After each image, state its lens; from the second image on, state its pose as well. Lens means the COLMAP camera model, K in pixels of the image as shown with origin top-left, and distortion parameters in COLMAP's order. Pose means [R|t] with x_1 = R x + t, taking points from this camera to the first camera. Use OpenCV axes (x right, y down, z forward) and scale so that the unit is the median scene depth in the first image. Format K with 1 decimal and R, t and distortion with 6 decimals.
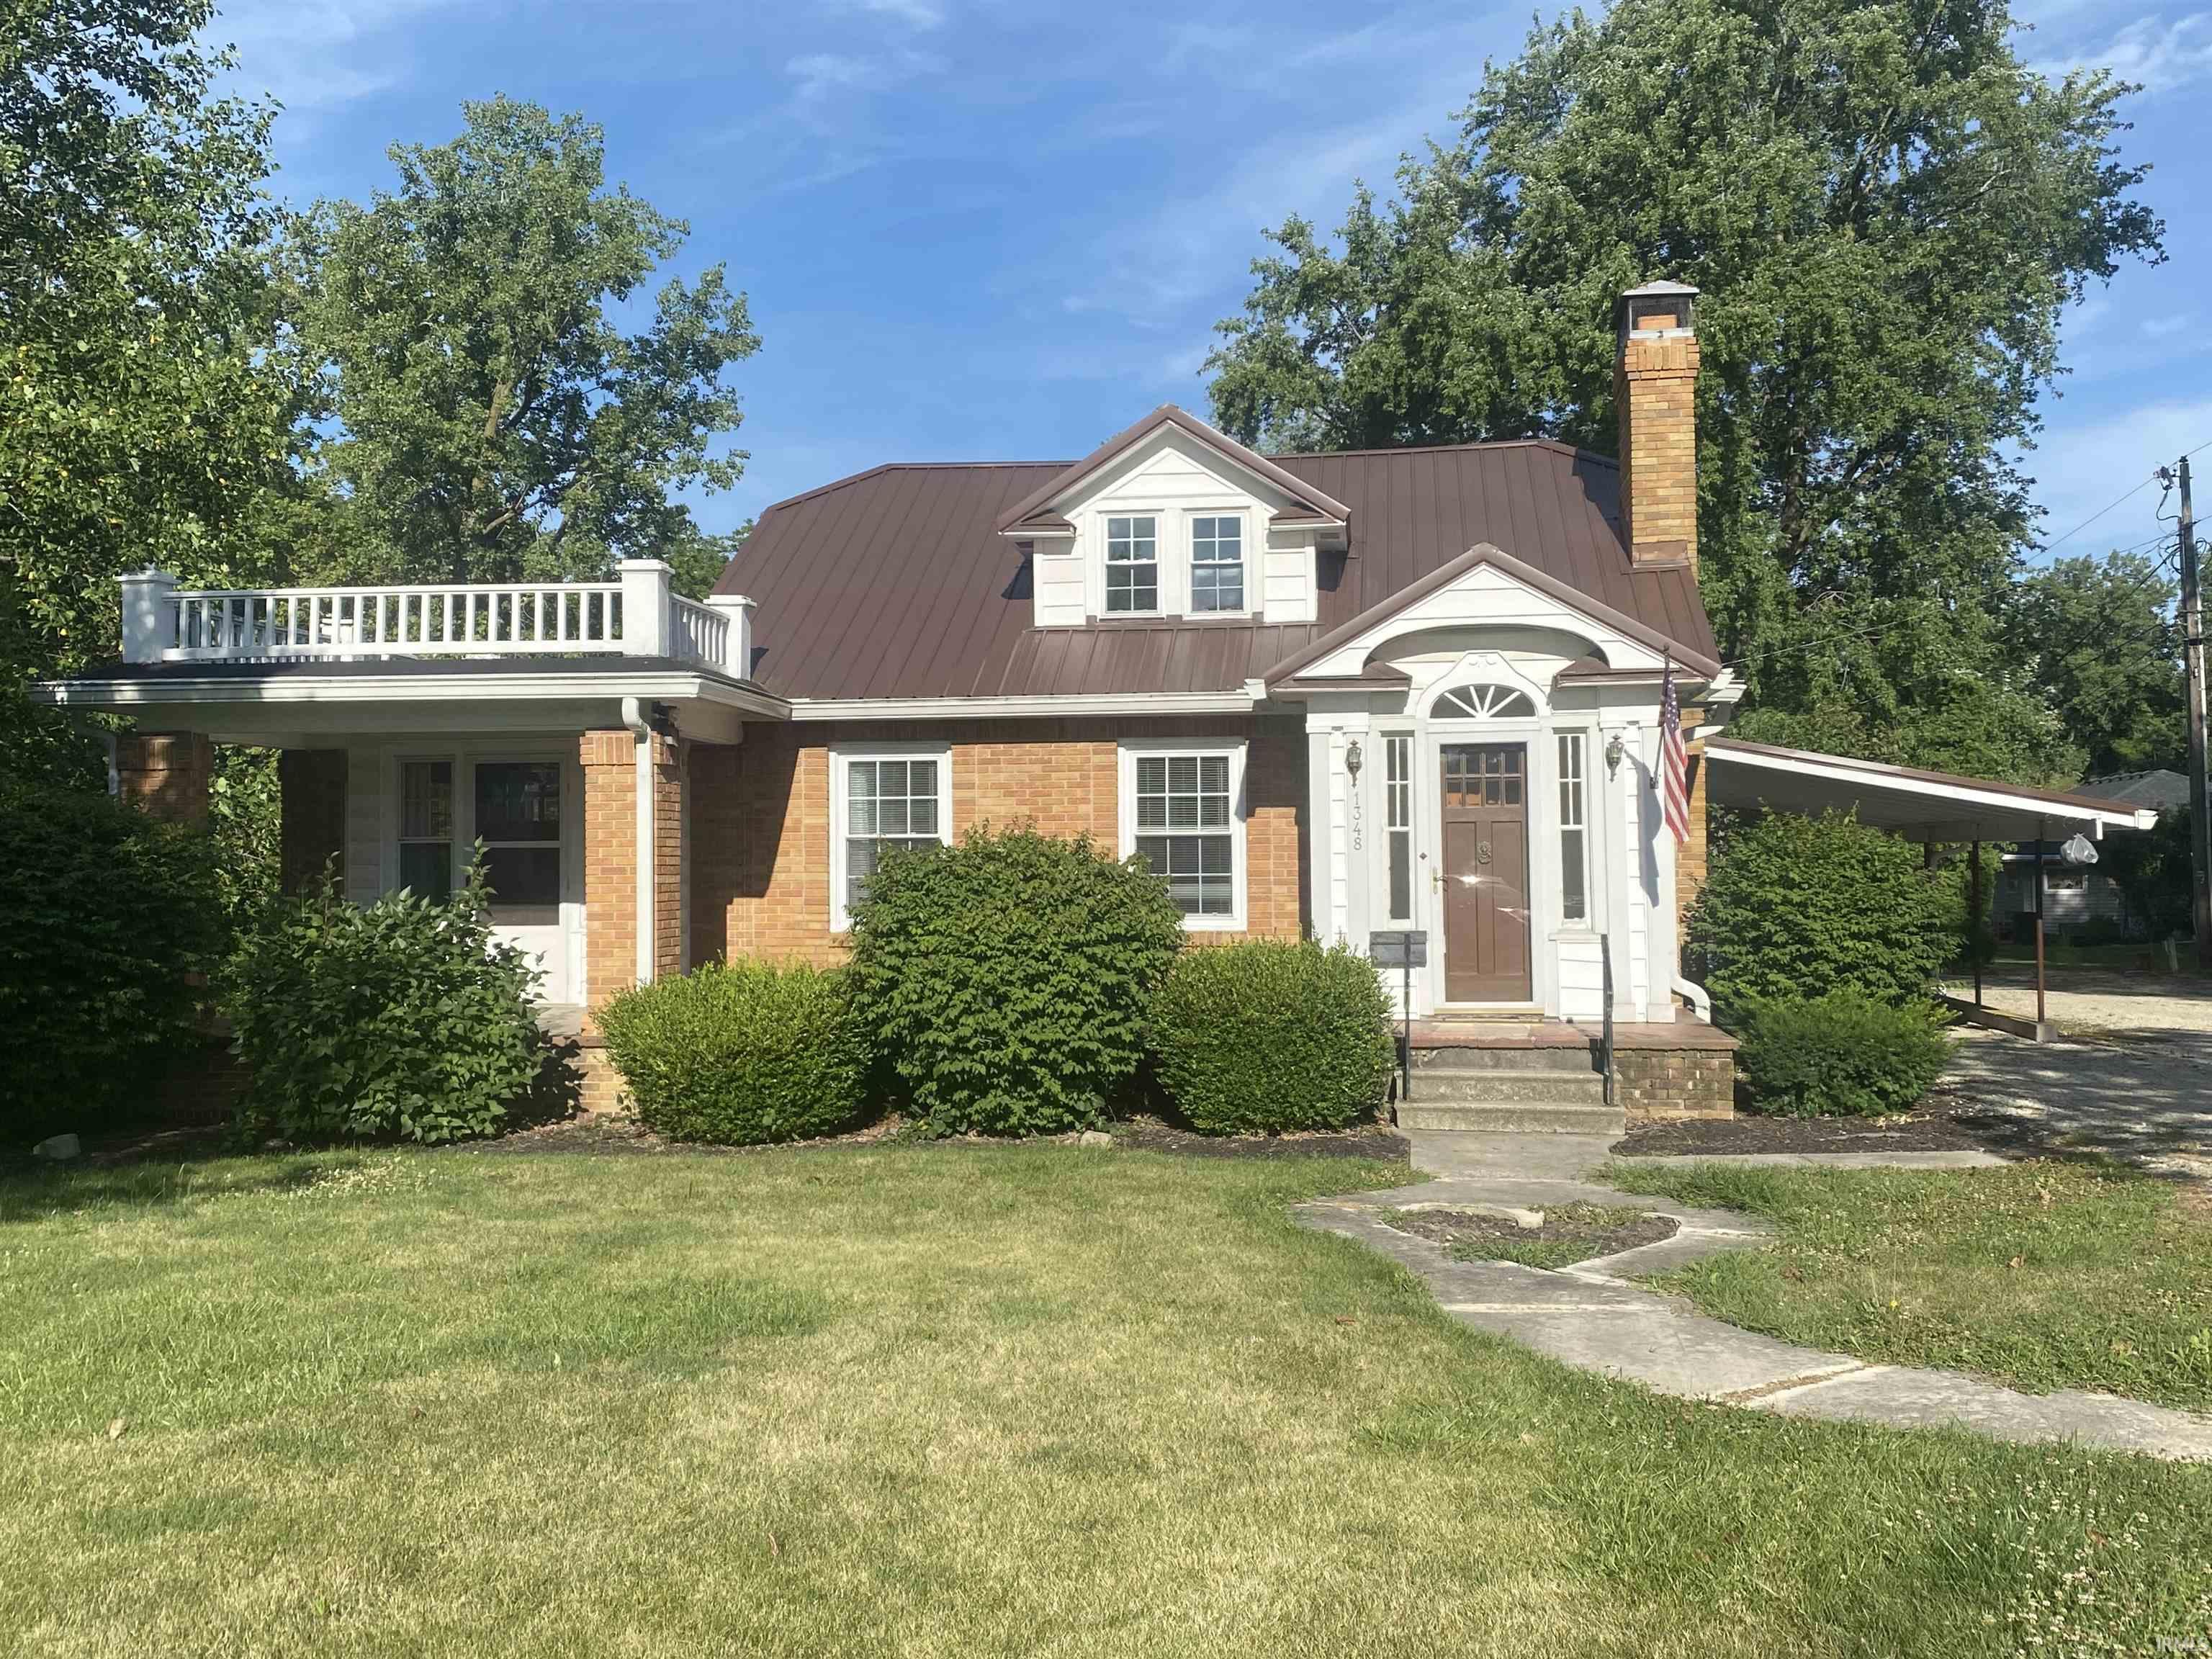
lens RADIAL K [[2209.0, 0, 1096.7], [0, 2209.0, 833.9], [0, 0, 1]] dist [0.013714, 0.000000]
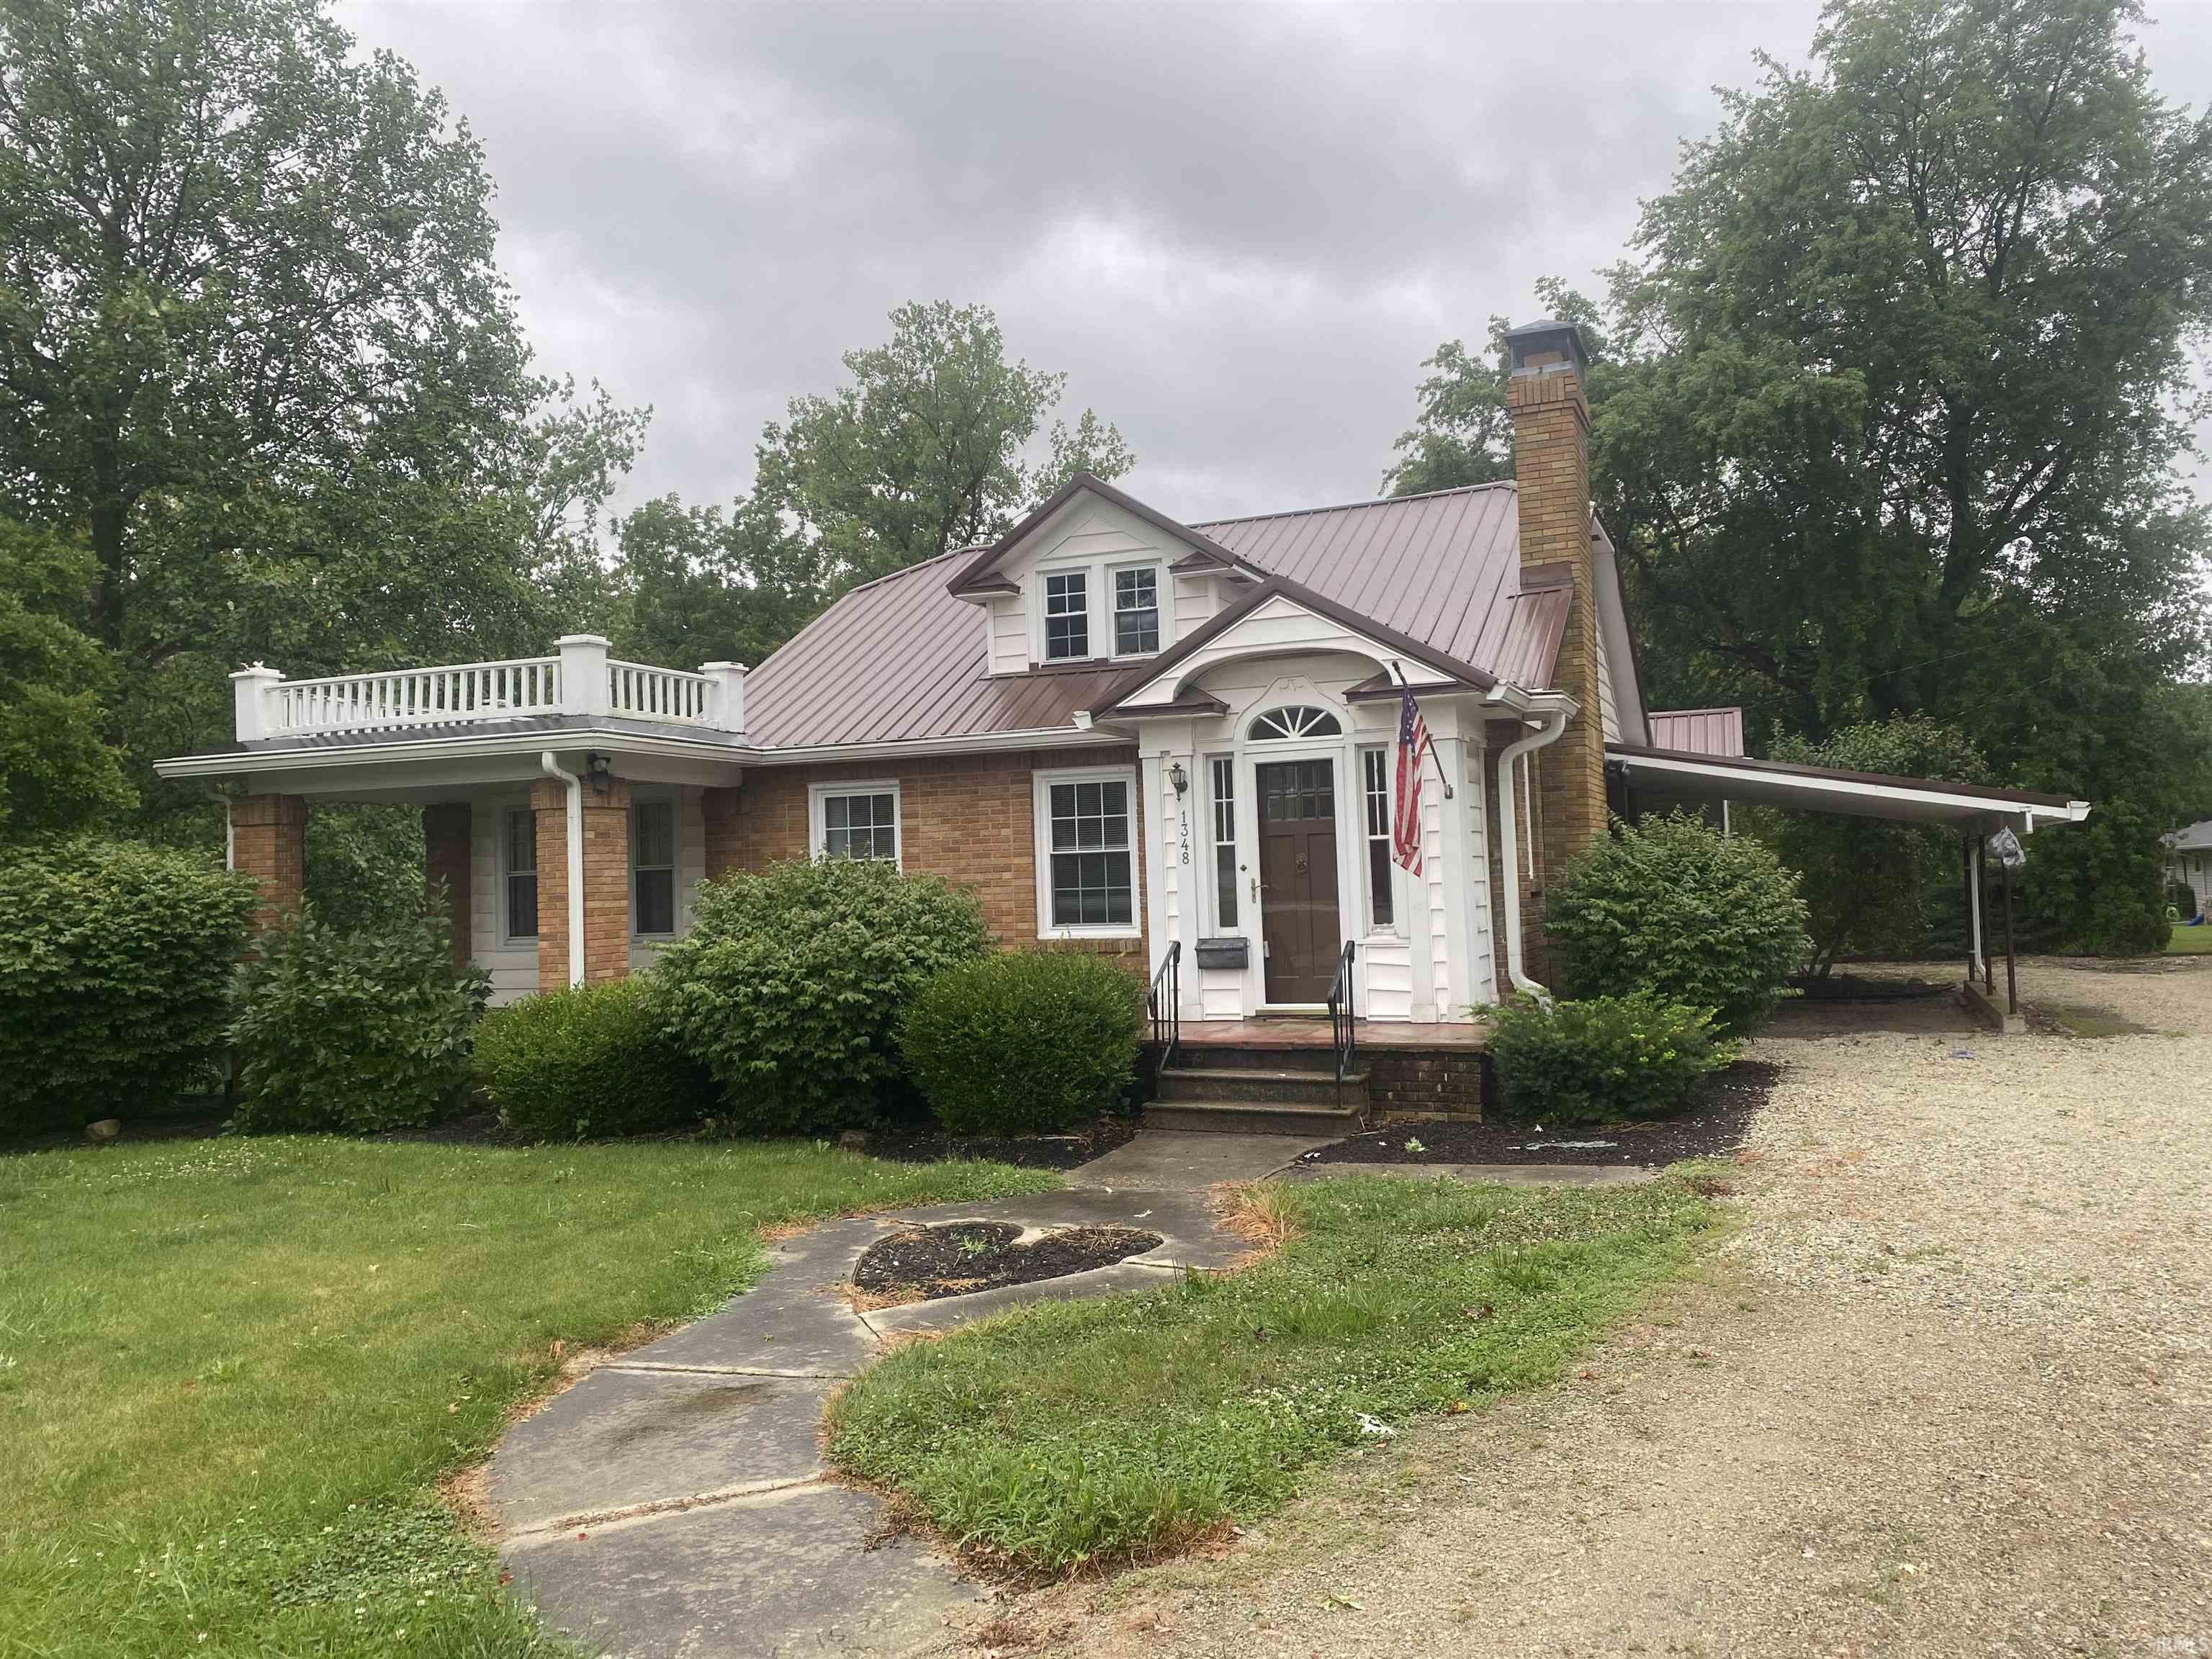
lens RADIAL K [[1711.5, 0, 1122.0], [0, 1711.5, 818.7], [0, 0, 1]] dist [0.049020, 0.000549]
pose [[0.968939, -0.030989, -0.245352, 0.293753], [0.026760, 0.999431, -0.020549, 0.001393], [0.245849, 0.013345, 0.969216, 0.175494]]
